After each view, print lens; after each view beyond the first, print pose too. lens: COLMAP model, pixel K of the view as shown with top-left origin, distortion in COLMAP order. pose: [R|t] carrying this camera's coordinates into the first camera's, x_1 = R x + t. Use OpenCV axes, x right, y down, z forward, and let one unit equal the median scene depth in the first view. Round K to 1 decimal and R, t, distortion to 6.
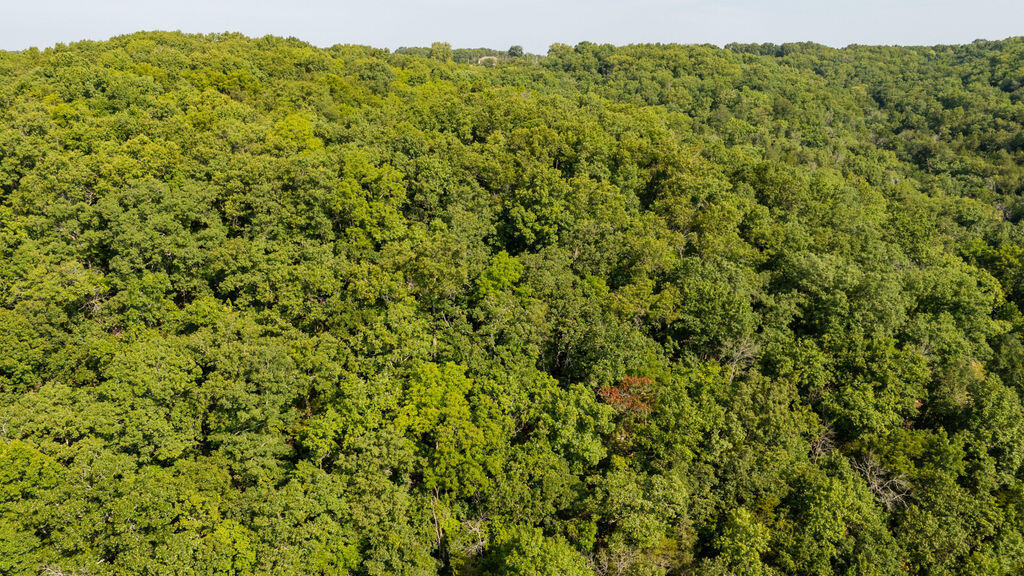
lens RADIAL K [[754.1, 0, 512.0], [0, 754.1, 285.9], [0, 0, 1]] dist [0.066410, -0.065572]
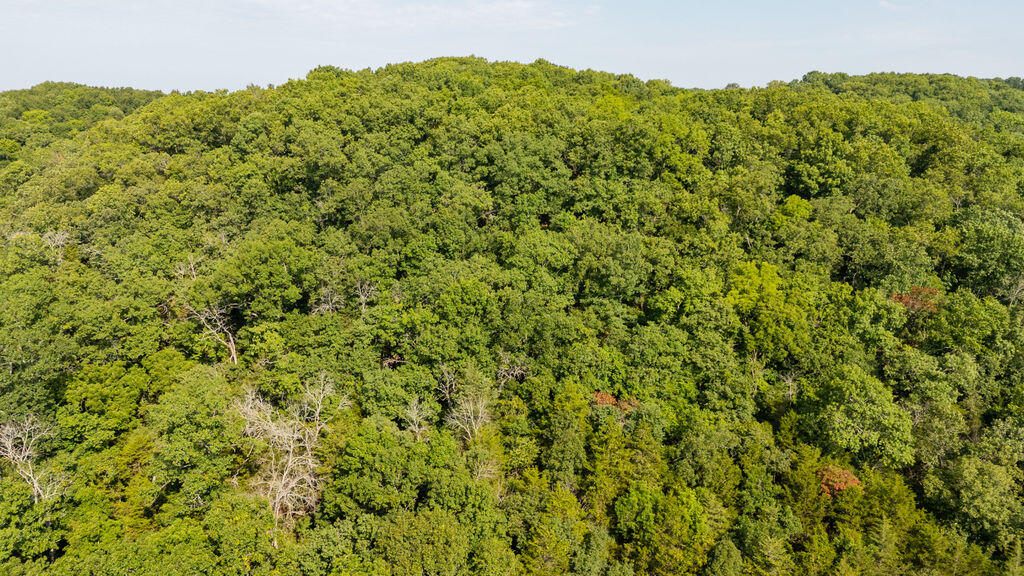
lens RADIAL K [[754.1, 0, 518.2], [0, 754.1, 289.8], [0, 0, 1]] dist [0.066410, -0.065572]
pose [[0.970864, 0.051817, -0.233963, -0.152834], [-0.065166, 0.996637, -0.049682, 0.200871], [0.230602, 0.063481, 0.970975, -0.268212]]
